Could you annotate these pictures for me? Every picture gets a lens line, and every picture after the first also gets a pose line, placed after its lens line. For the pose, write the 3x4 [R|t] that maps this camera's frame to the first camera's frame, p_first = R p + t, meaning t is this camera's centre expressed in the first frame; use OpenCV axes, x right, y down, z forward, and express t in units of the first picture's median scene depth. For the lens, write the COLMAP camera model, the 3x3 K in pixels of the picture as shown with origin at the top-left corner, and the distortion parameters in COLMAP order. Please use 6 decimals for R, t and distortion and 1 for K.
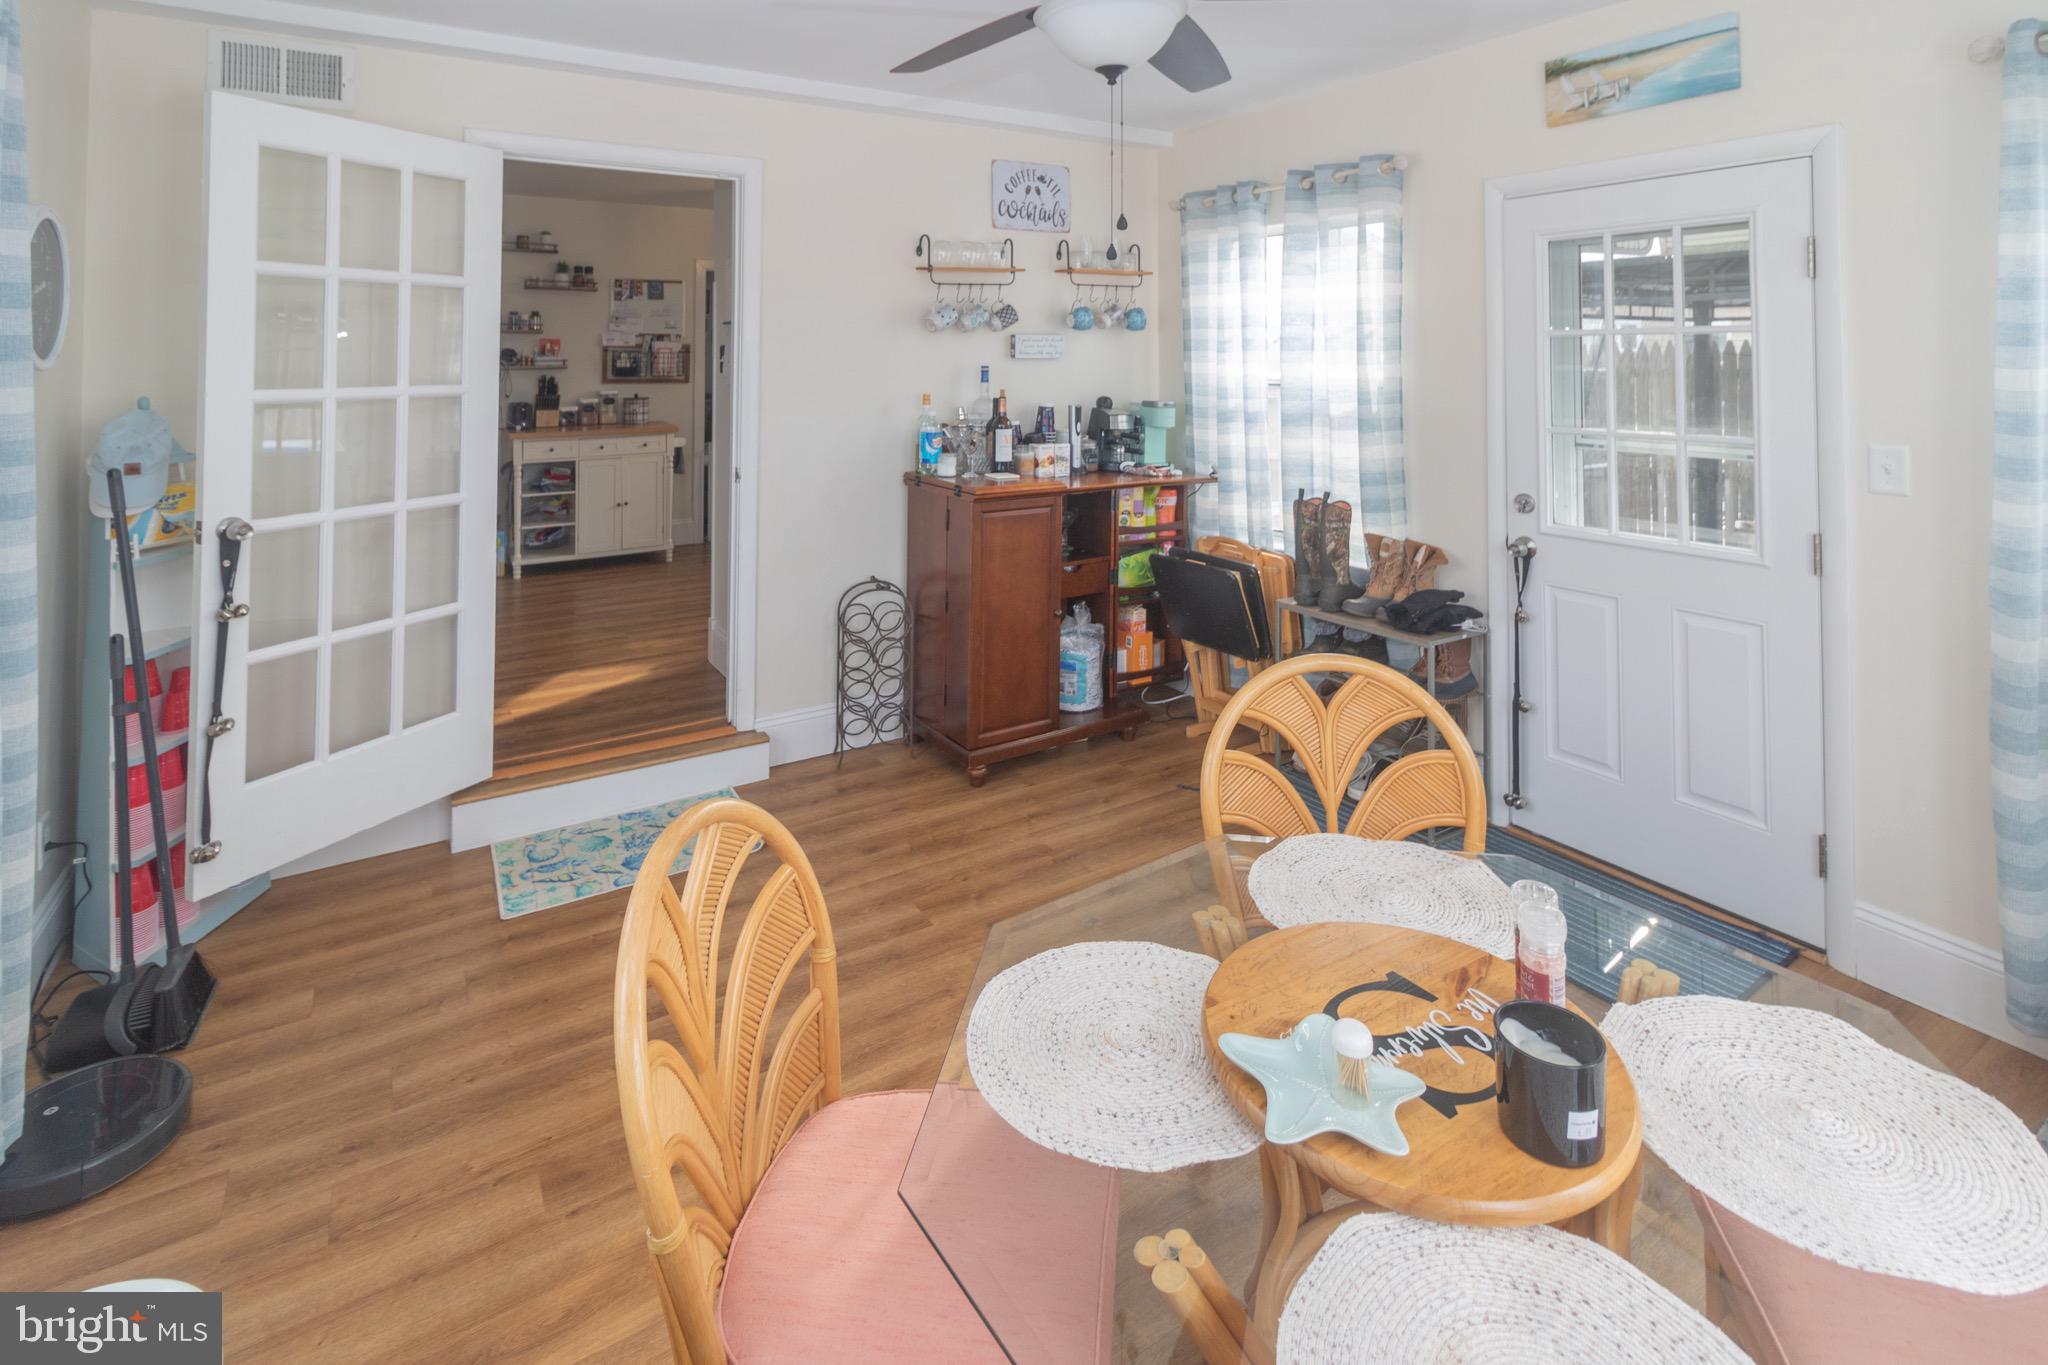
lens RADIAL K [[964.0, 0, 947.6], [0, 964.0, 579.4], [0, 0, 1]] dist [-0.000500, 0.000078]
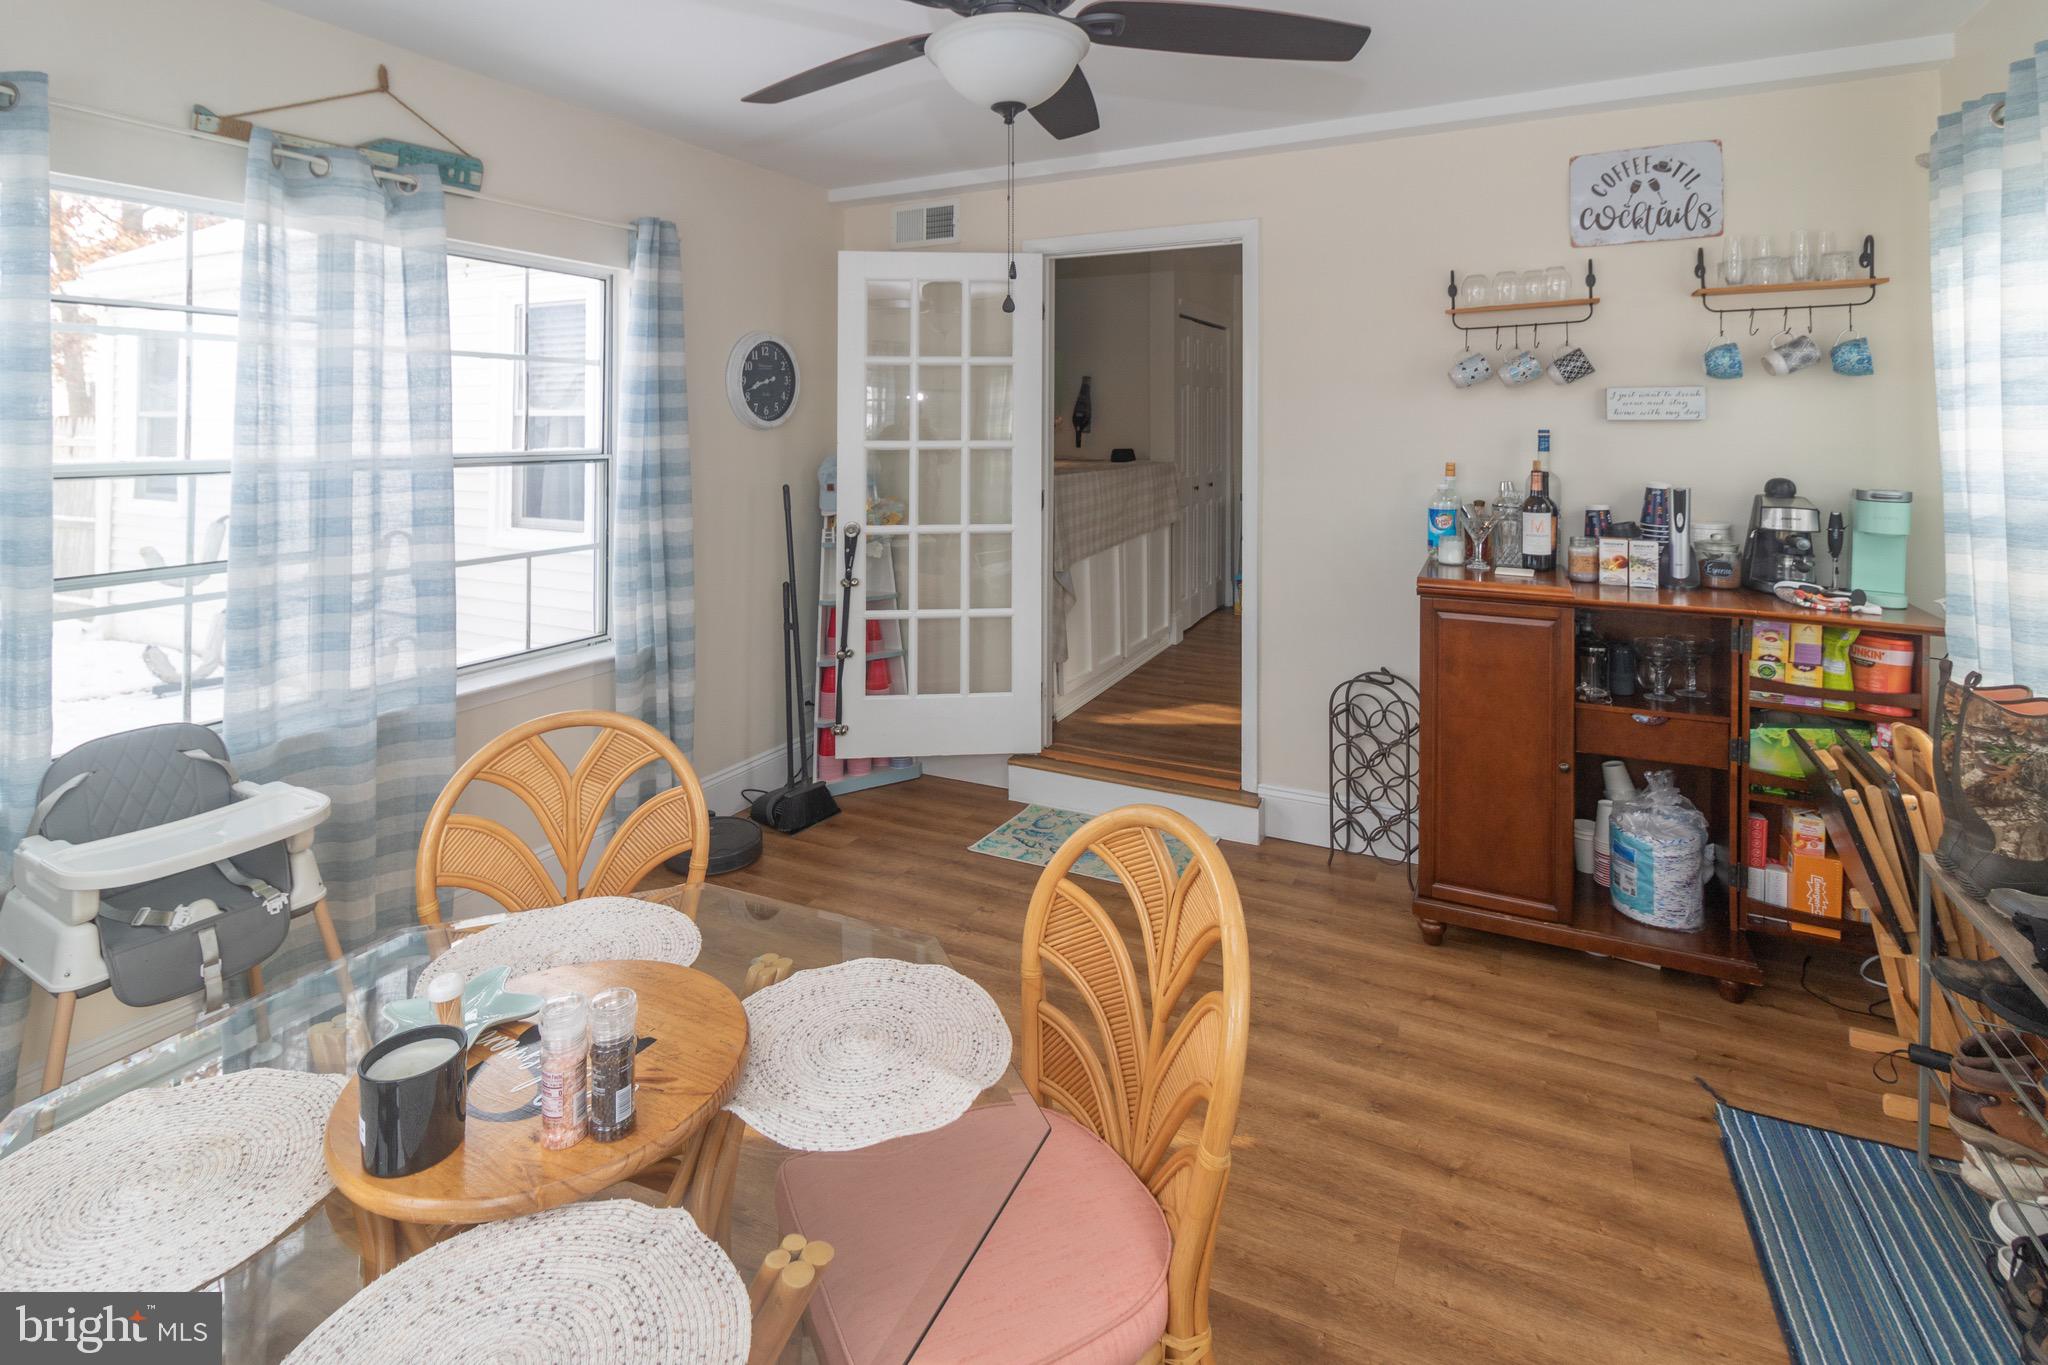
lens RADIAL K [[945.8, 0, 1019.1], [0, 945.8, 651.7], [0, 0, 1]] dist [-0.000003, 0.000220]
pose [[0.543988, 0.198282, -0.815329, 0.461220], [-0.188300, 0.975743, 0.111660, -0.053352], [0.817692, 0.092785, 0.568129, 0.240664]]
